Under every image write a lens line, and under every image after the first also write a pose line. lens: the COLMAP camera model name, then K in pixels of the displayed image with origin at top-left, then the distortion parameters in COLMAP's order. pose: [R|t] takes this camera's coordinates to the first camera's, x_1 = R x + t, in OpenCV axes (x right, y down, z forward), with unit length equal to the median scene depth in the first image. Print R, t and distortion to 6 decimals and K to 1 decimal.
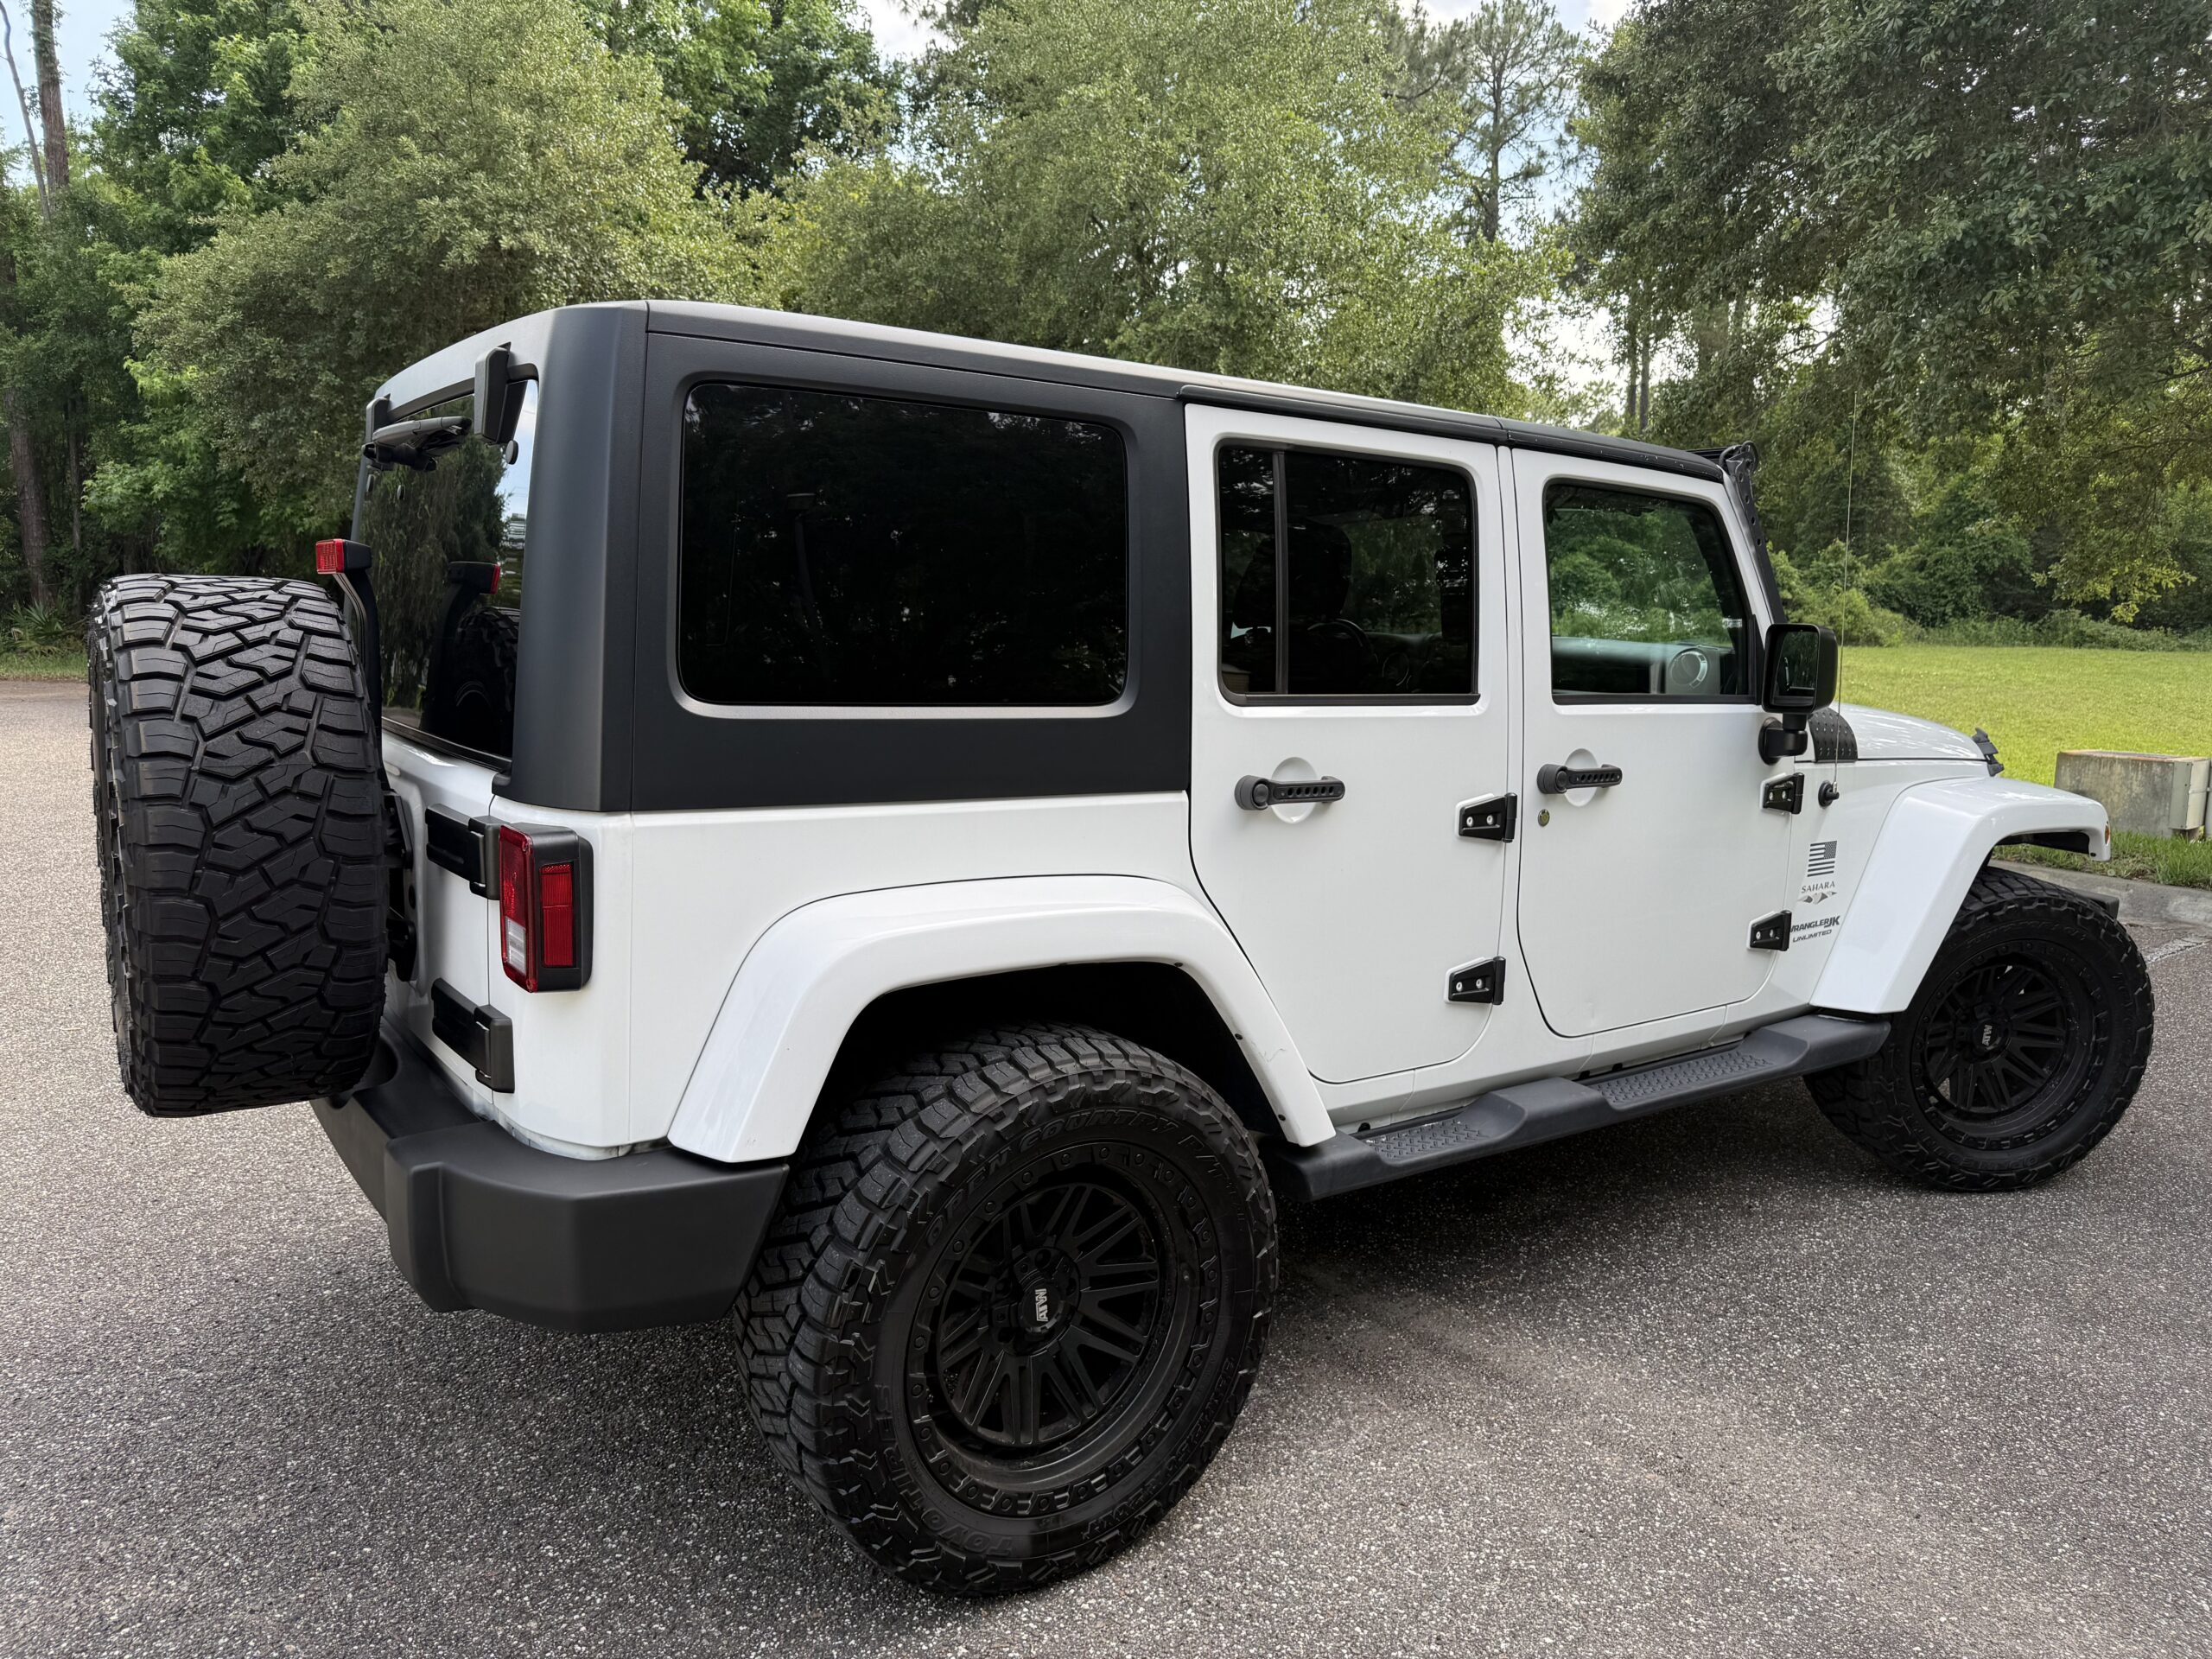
lens RADIAL K [[1587.8, 0, 1107.0], [0, 1587.8, 841.2], [0, 0, 1]] dist [-0.002507, -0.002556]
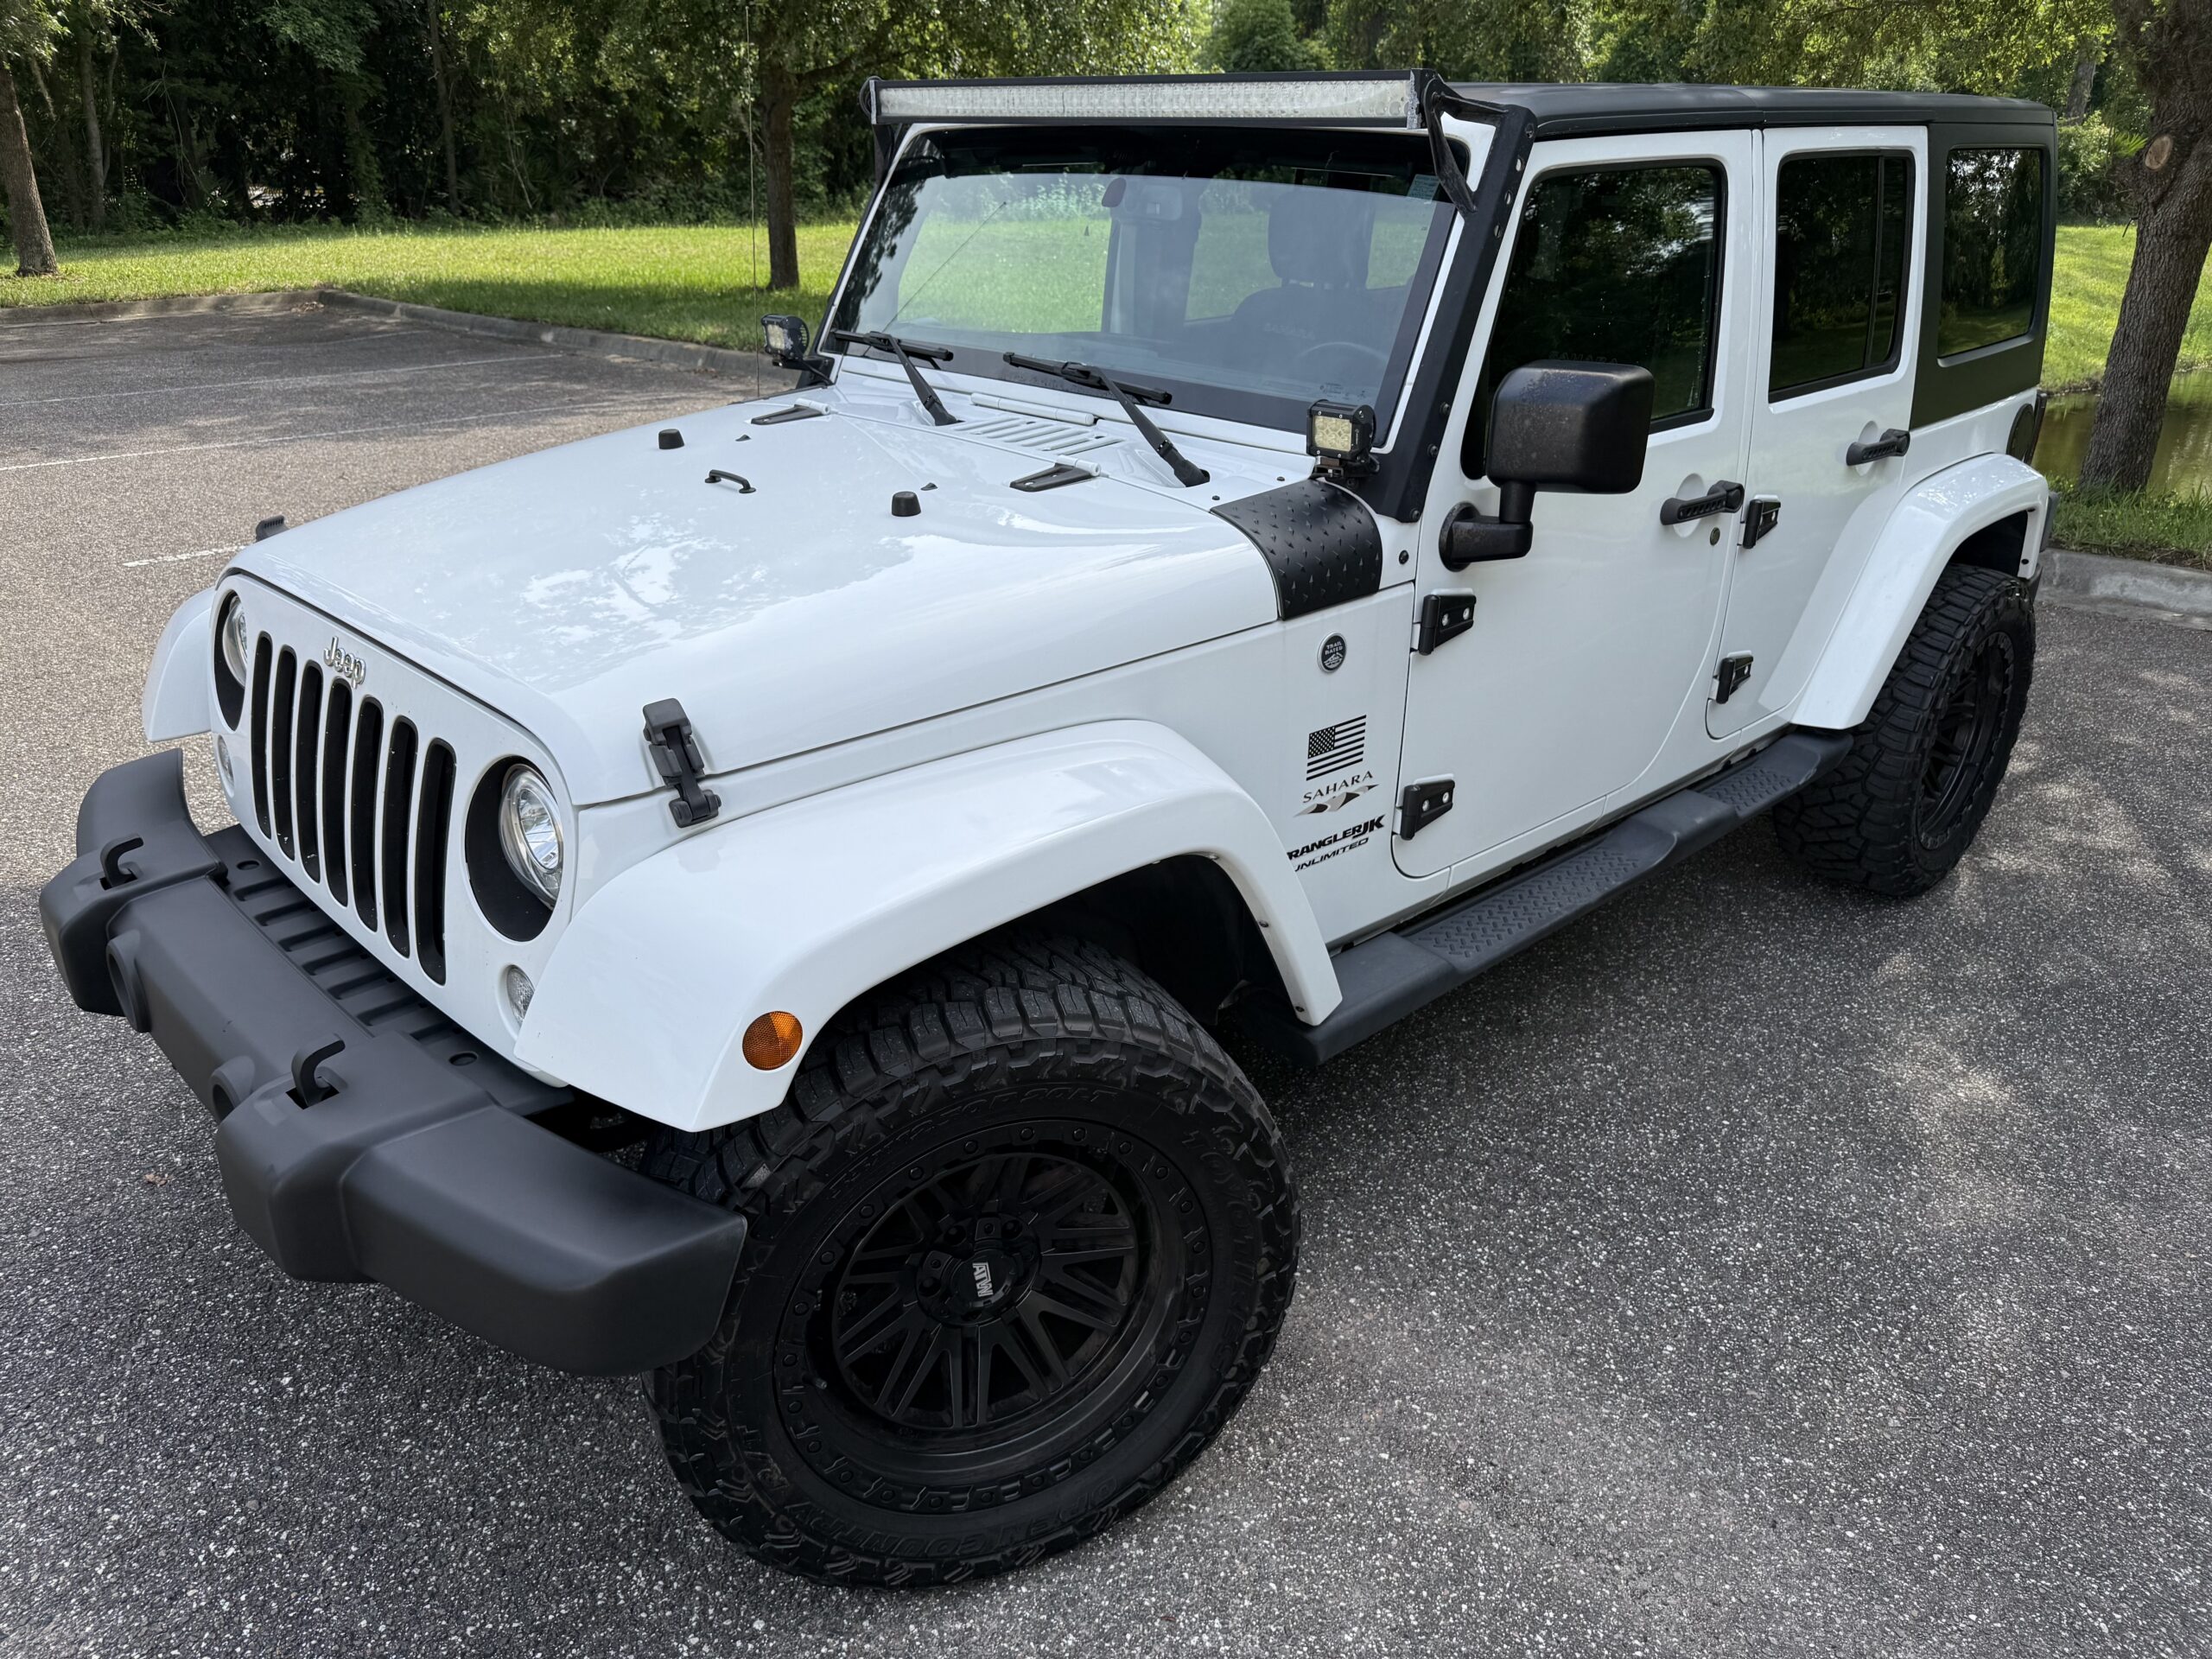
lens RADIAL K [[1587.8, 0, 1107.0], [0, 1587.8, 841.2], [0, 0, 1]] dist [-0.002507, -0.002556]
pose [[0.978607, -0.087976, 0.185980, 0.041768], [0.037251, 0.964789, 0.260374, -0.129285], [-0.202338, -0.247875, 0.947426, 0.328149]]
